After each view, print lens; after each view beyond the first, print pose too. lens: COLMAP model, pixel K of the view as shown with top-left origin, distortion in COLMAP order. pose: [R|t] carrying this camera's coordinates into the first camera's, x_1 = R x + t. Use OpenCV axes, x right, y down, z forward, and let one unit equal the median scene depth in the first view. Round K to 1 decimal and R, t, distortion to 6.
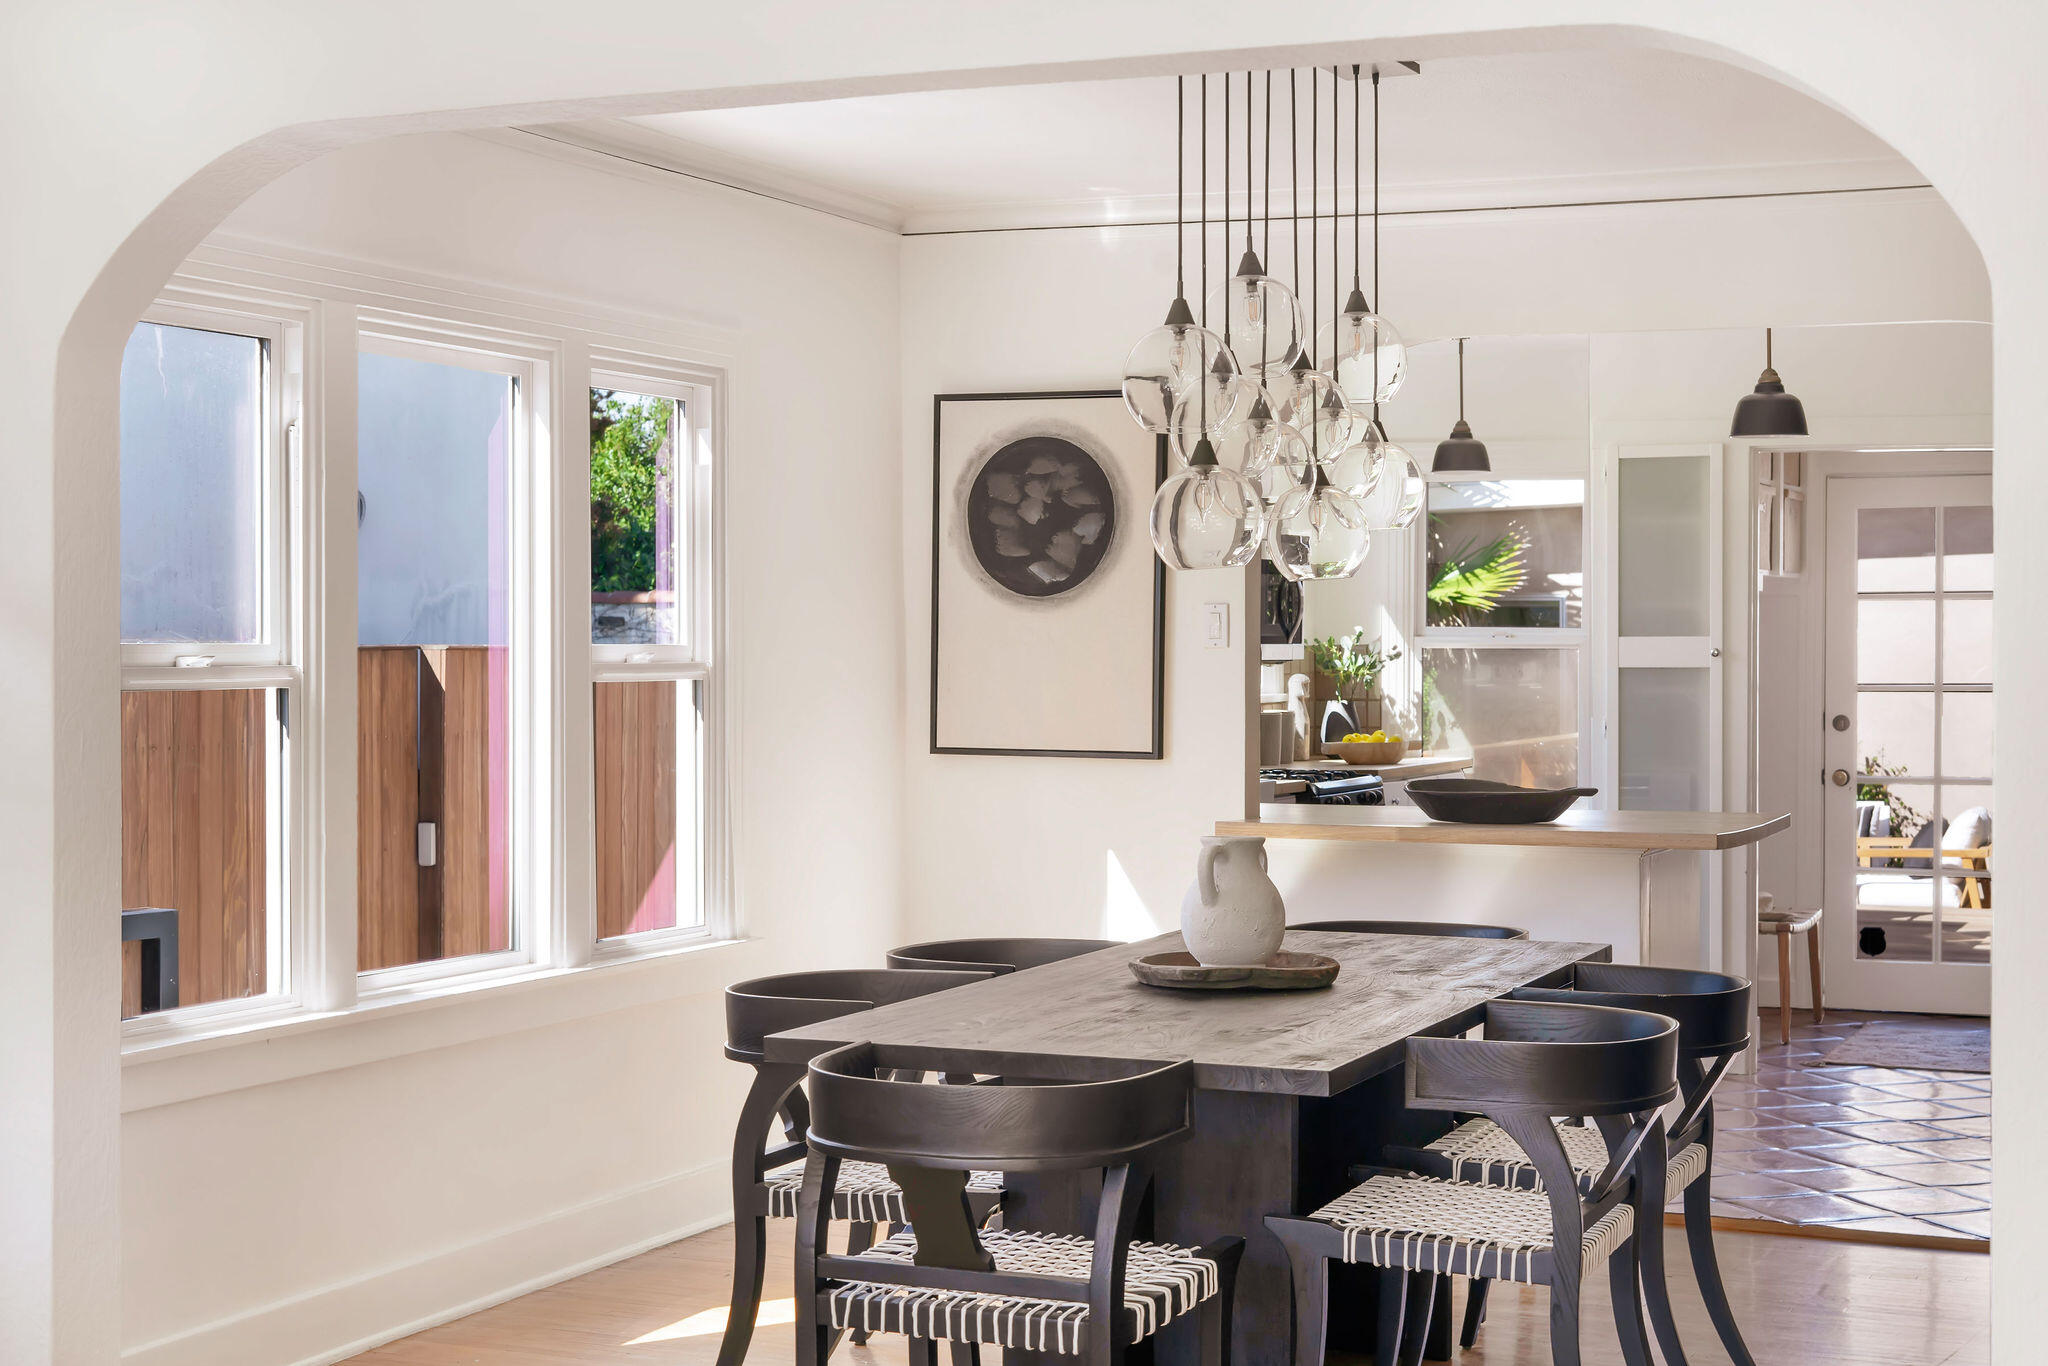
lens RADIAL K [[3111.4, 0, 1024.0], [0, 3111.4, 683.0], [0, 0, 1]] dist [-0.008981, -0.020539]
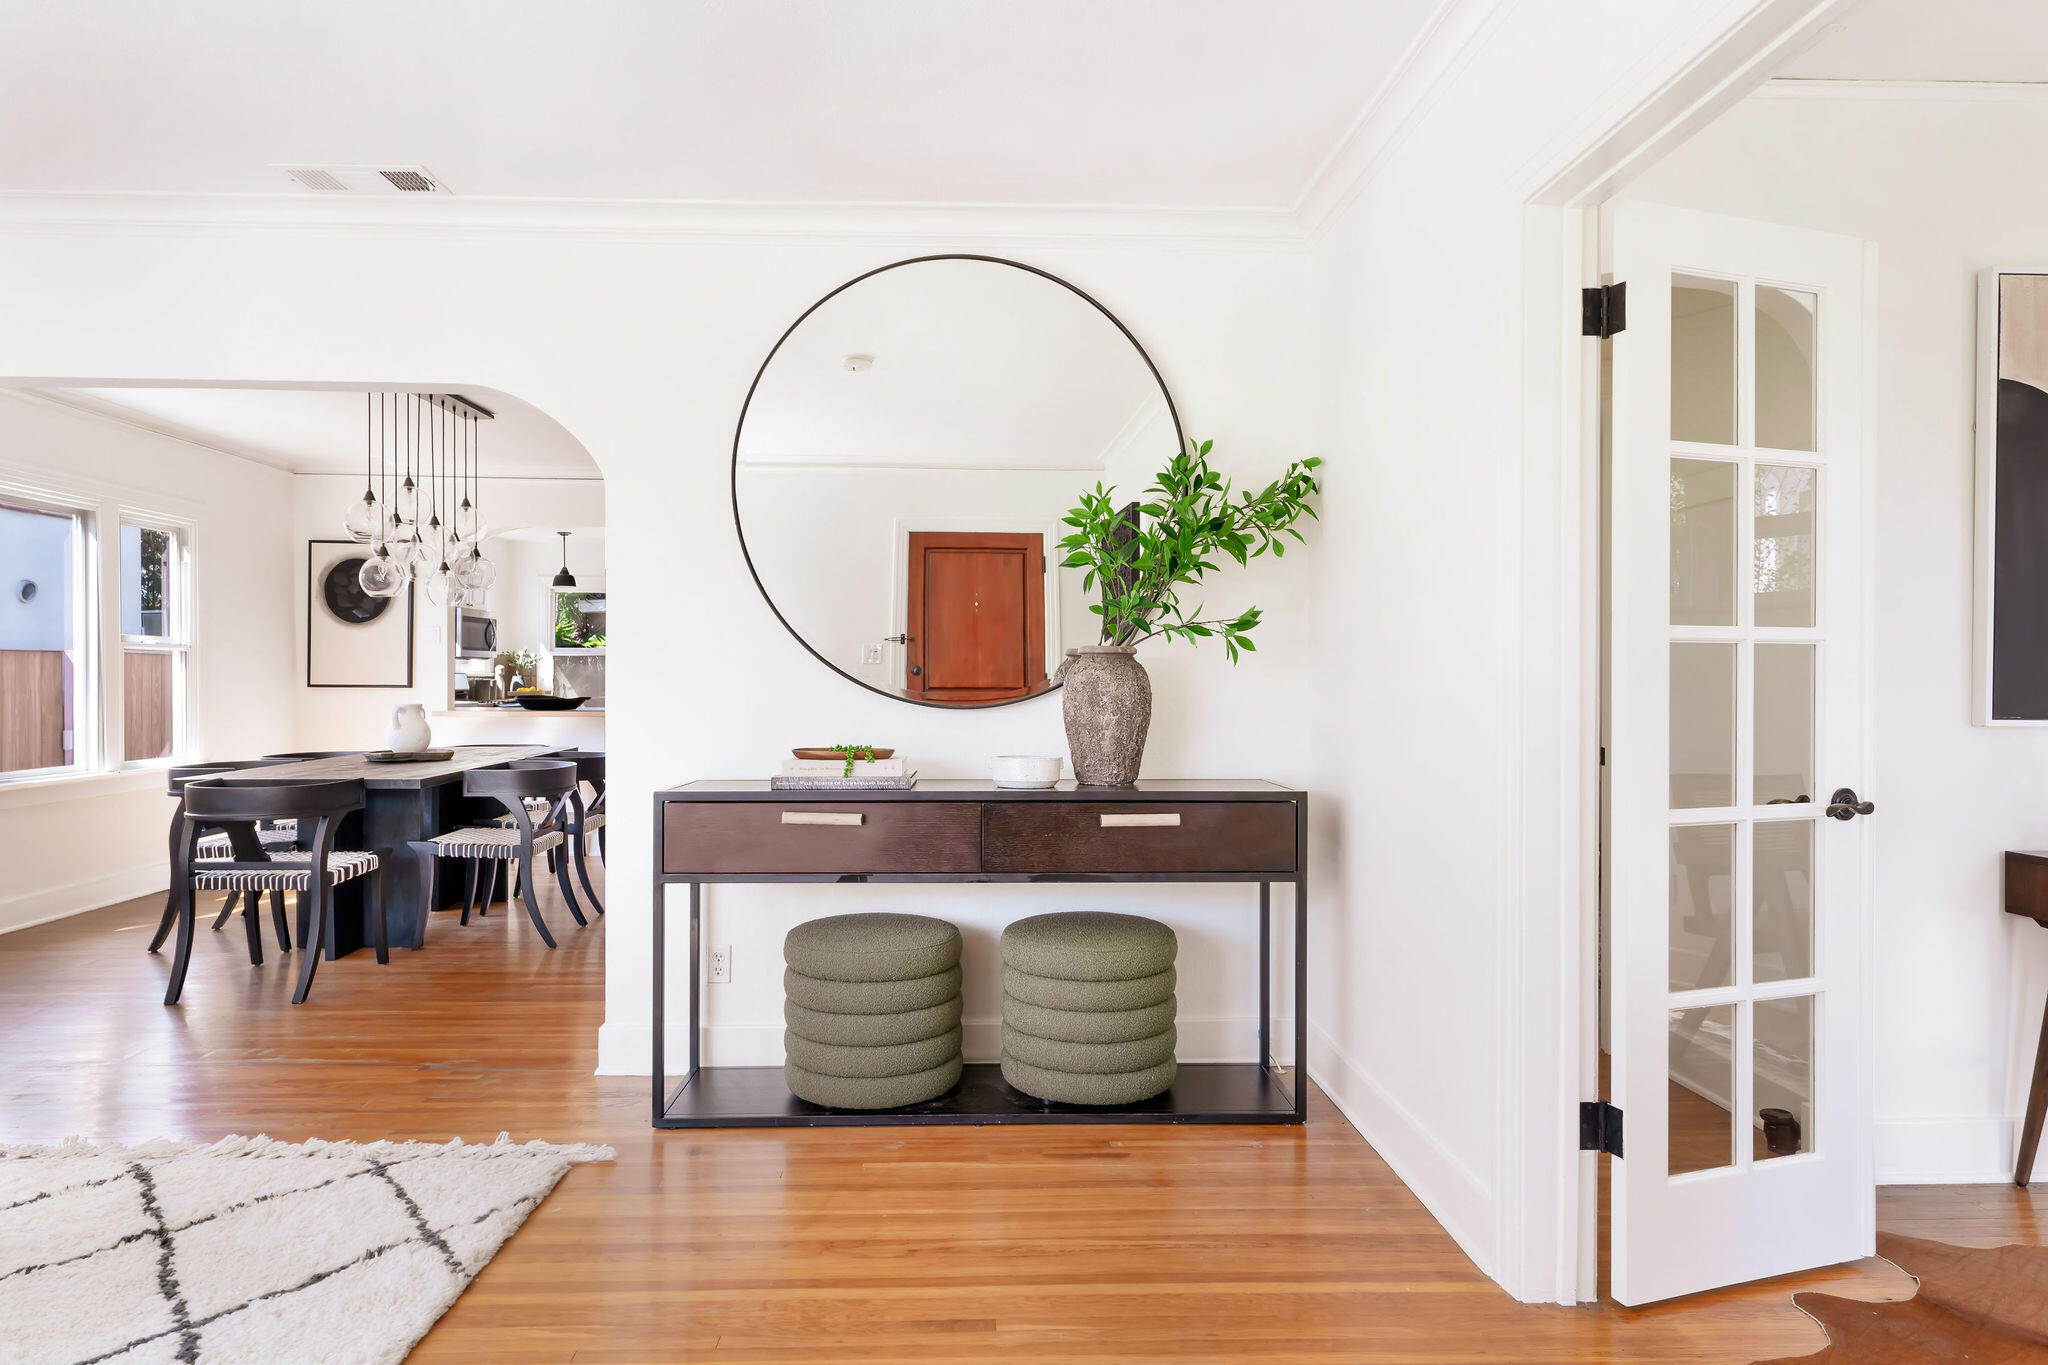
lens RADIAL K [[1177.8, 0, 1024.0], [0, 1177.8, 682.5], [0, 0, 1]] dist [-0.005573, 0.001413]
pose [[0.895609, -0.003839, 0.444826, 0.064003], [0.007314, 0.999955, -0.006096, 0.029314], [-0.444783, 0.008713, 0.895596, -0.075517]]
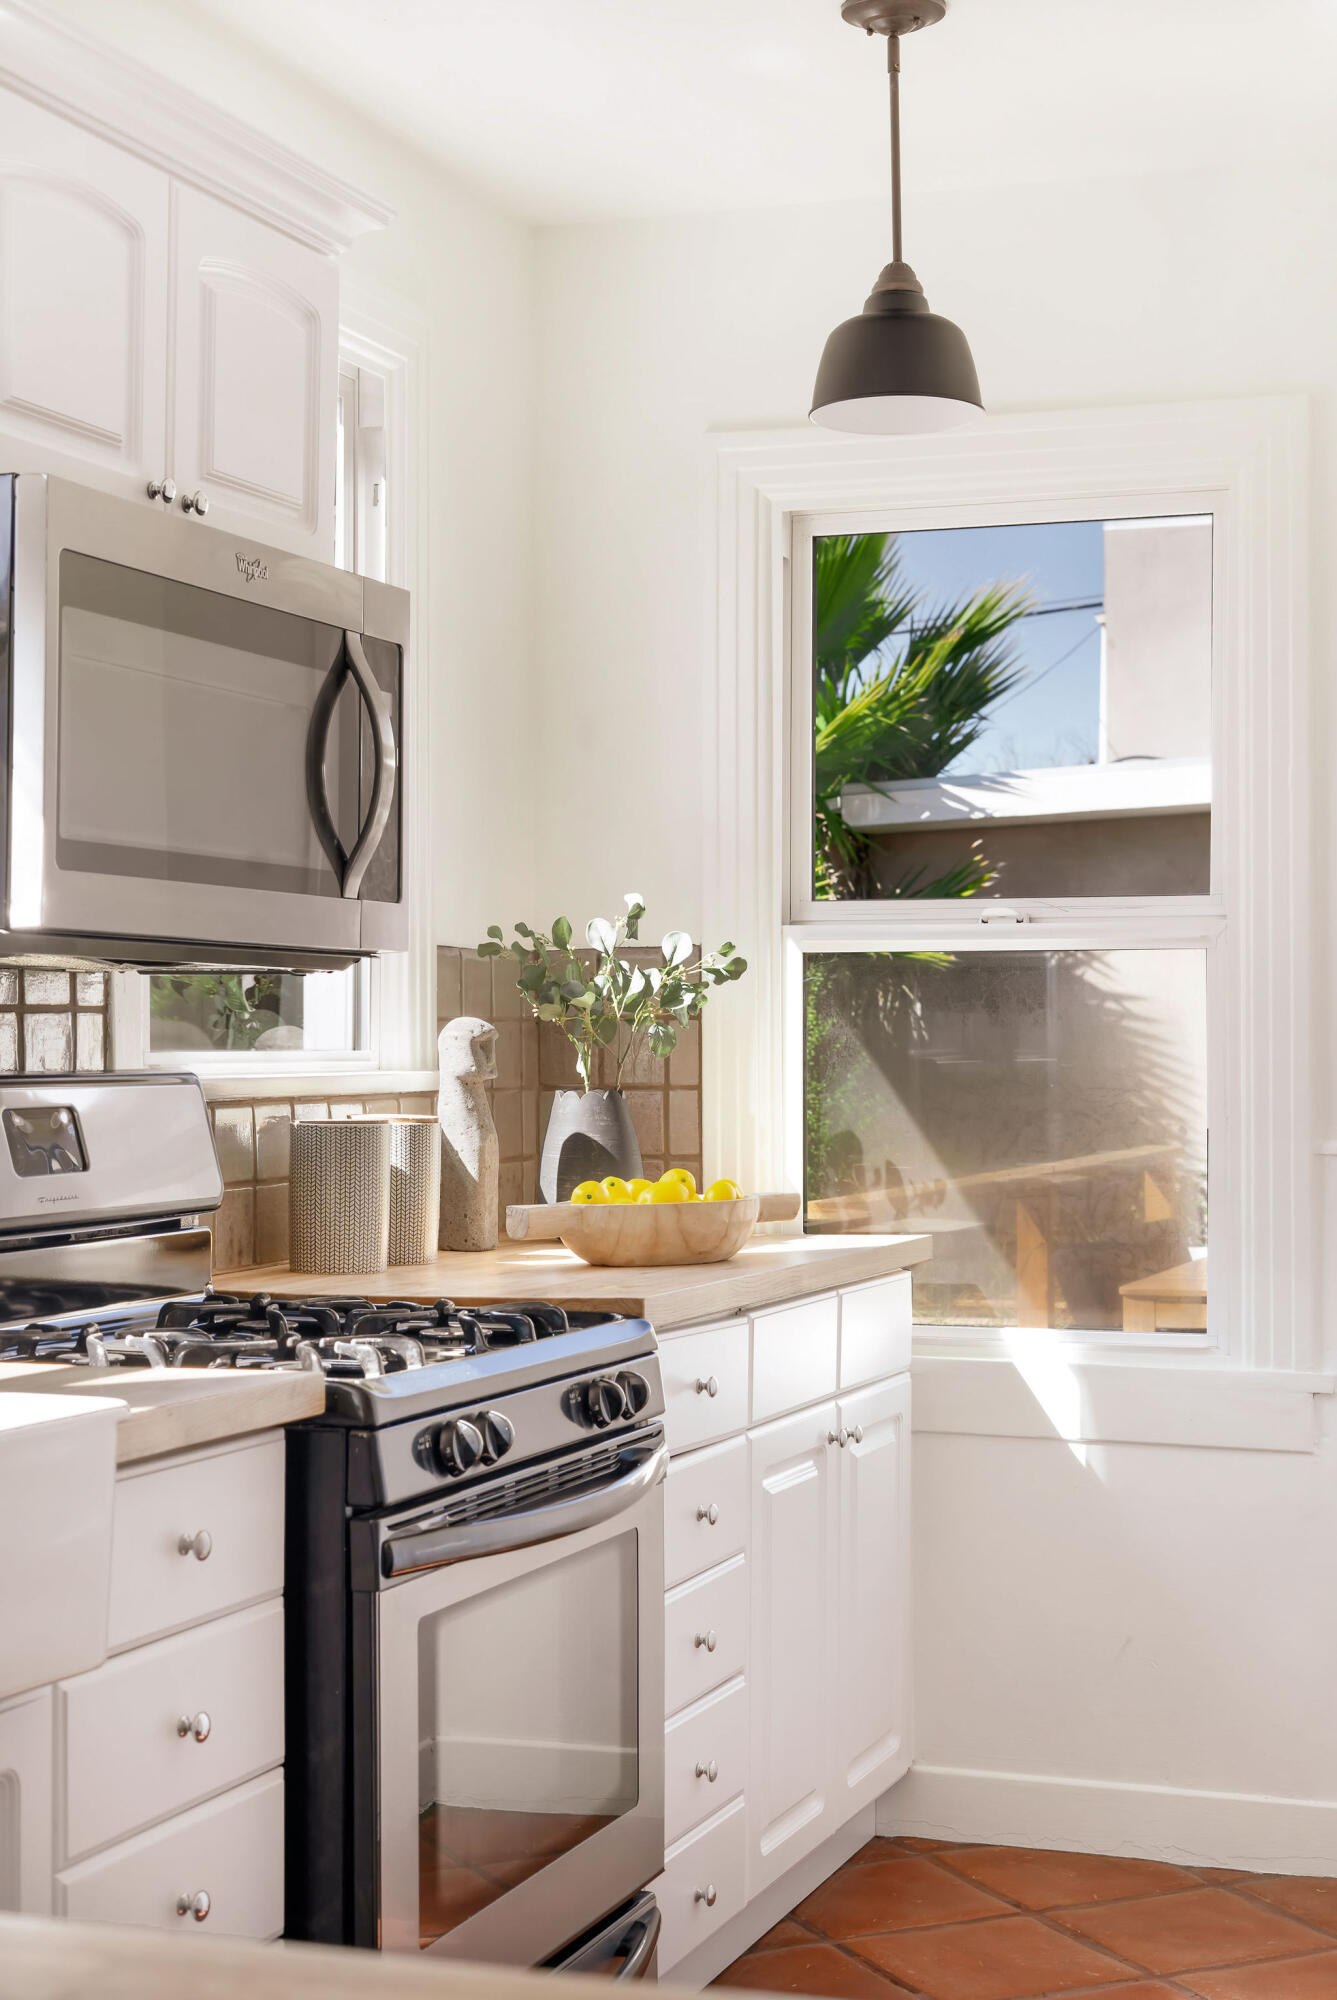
lens RADIAL K [[3038.4, 0, 668.5], [0, 3038.4, 1000.0], [0, 0, 1]] dist [-0.008981, -0.020539]
pose [[0.998122, -0.005729, 0.060983, 0.130226], [0.007797, 0.999401, -0.033724, 0.010721], [-0.060753, 0.034136, 0.997569, 0.922356]]
